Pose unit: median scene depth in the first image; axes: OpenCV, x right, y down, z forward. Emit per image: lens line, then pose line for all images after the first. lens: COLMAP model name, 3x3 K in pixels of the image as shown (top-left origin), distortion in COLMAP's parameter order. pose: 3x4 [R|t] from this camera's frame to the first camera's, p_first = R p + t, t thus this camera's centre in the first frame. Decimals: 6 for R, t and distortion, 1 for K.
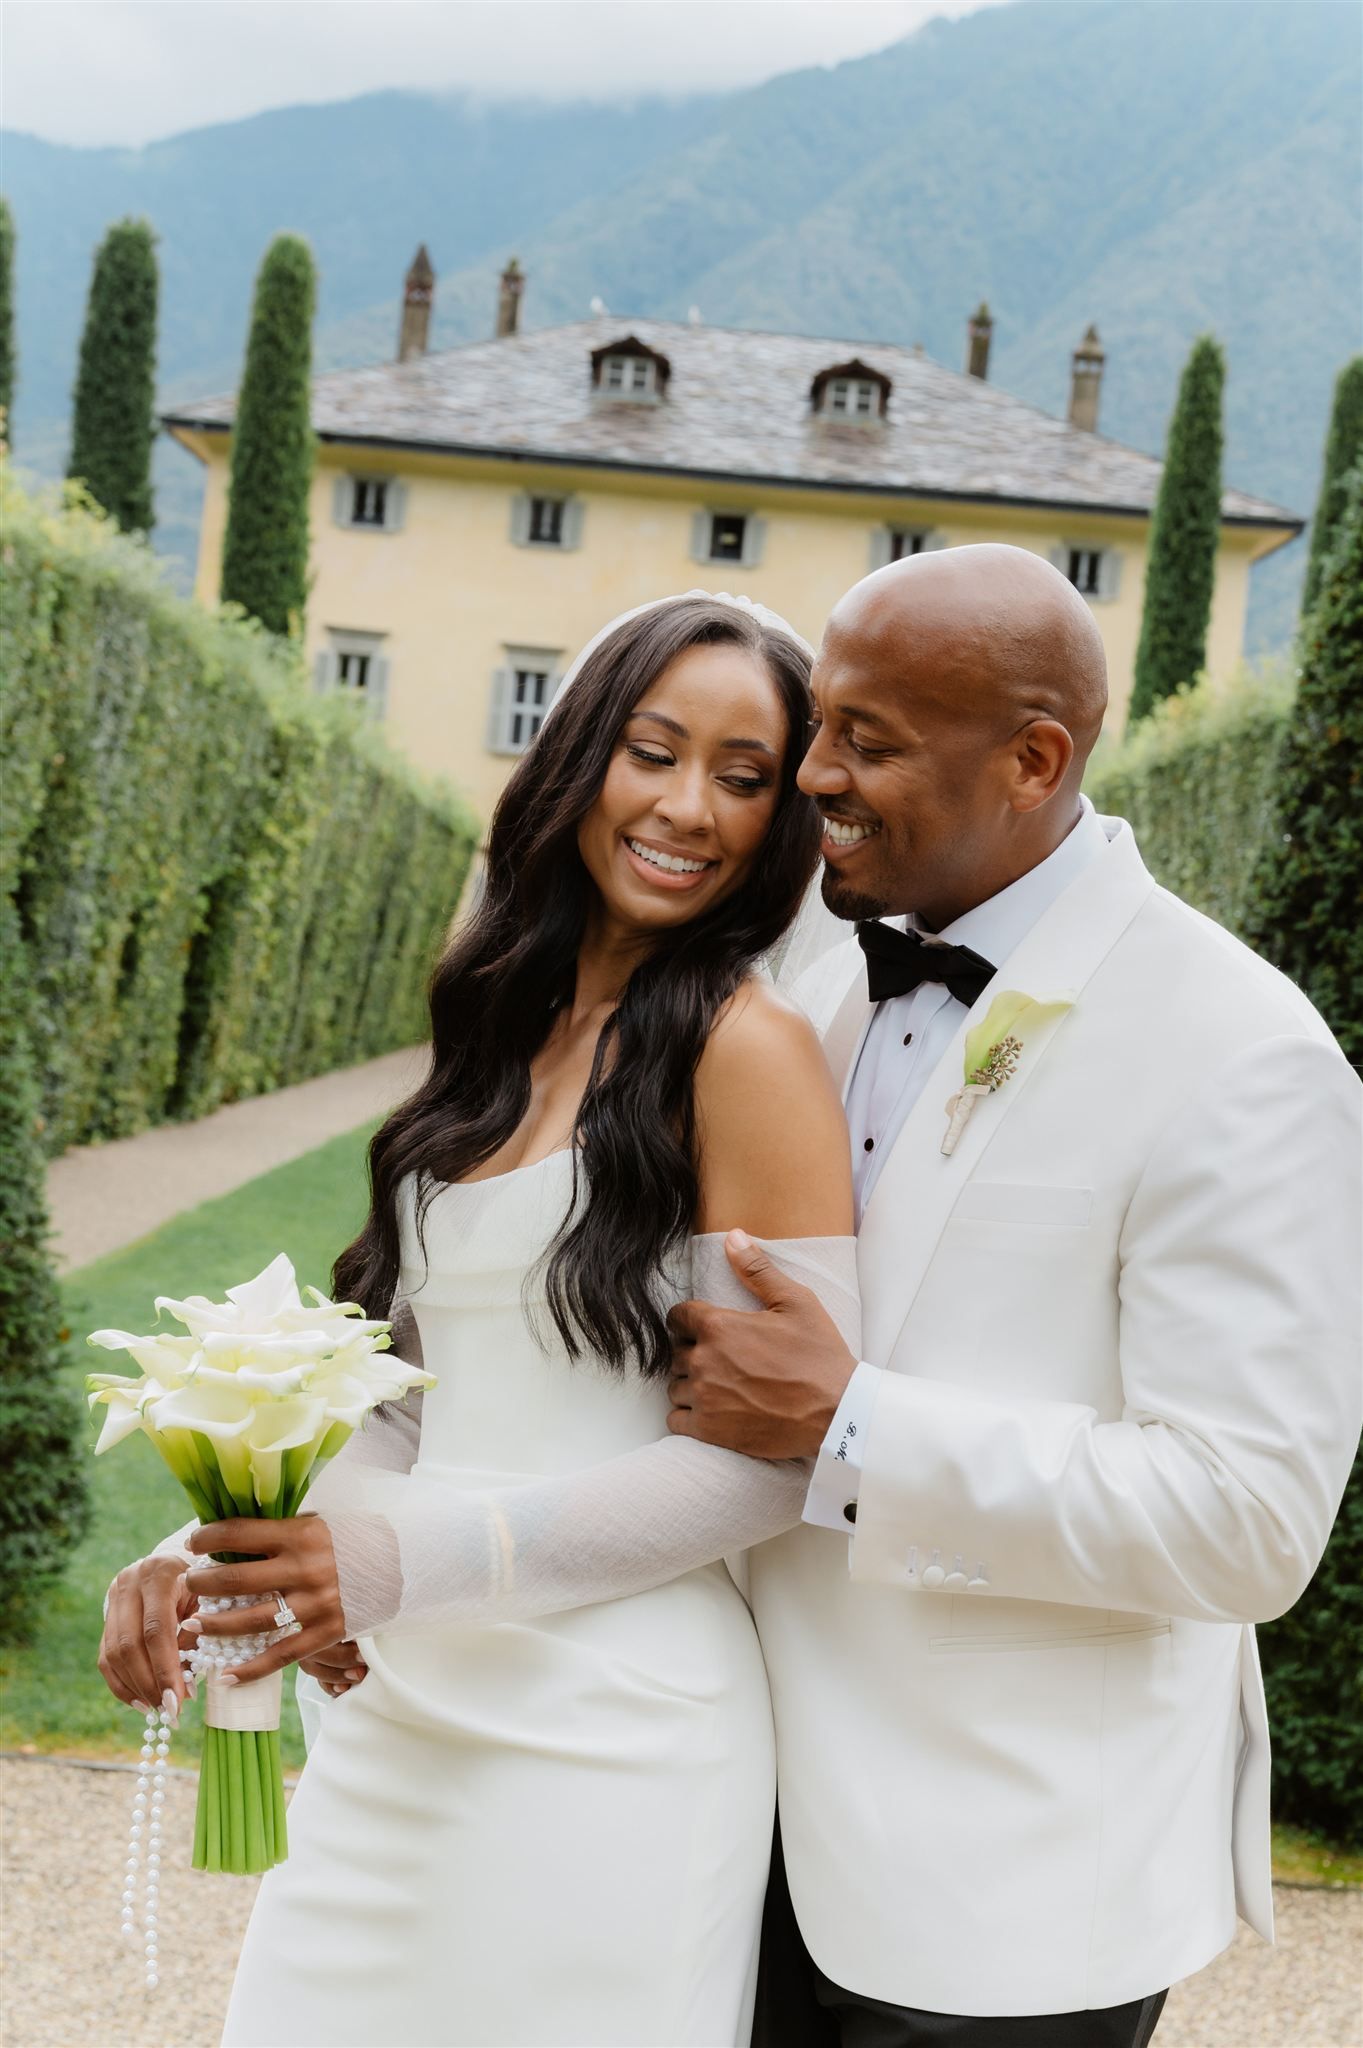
lens RADIAL K [[3484.4, 0, 674.6], [0, 3484.4, 964.4], [0, 0, 1]] dist [-0.031128, 0.000000]
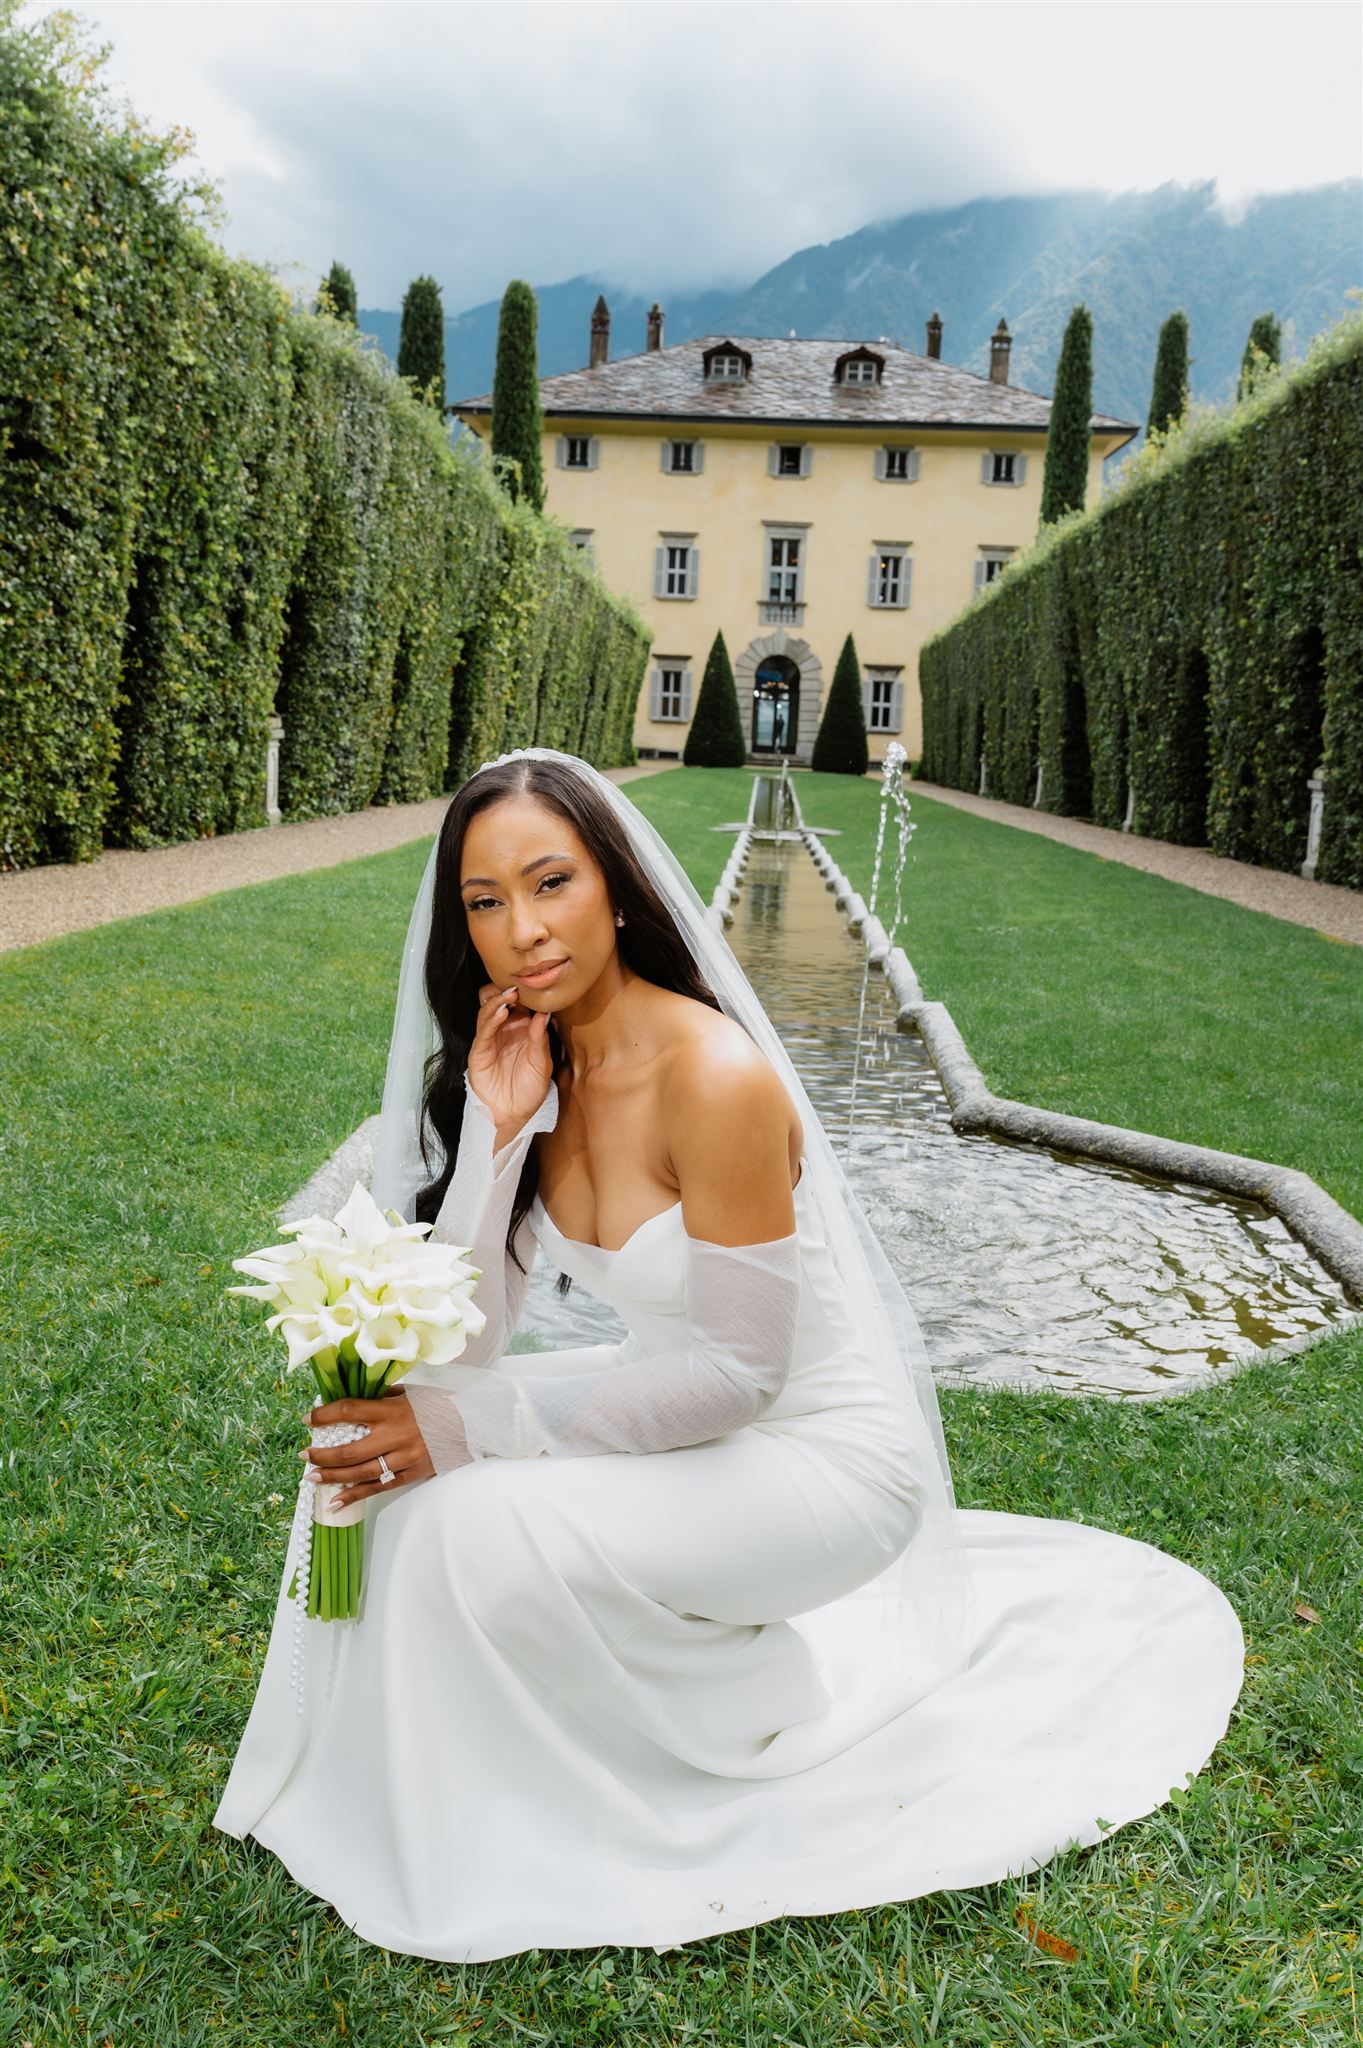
lens RADIAL K [[1726.3, 0, 657.5], [0, 1726.3, 974.9], [0, 0, 1]] dist [-0.014962, 0.013040]
pose [[0.996955, -0.043564, -0.064683, -0.008523], [0.051220, 0.991226, 0.121850, 0.029627], [0.058807, -0.124792, 0.990439, 0.211029]]
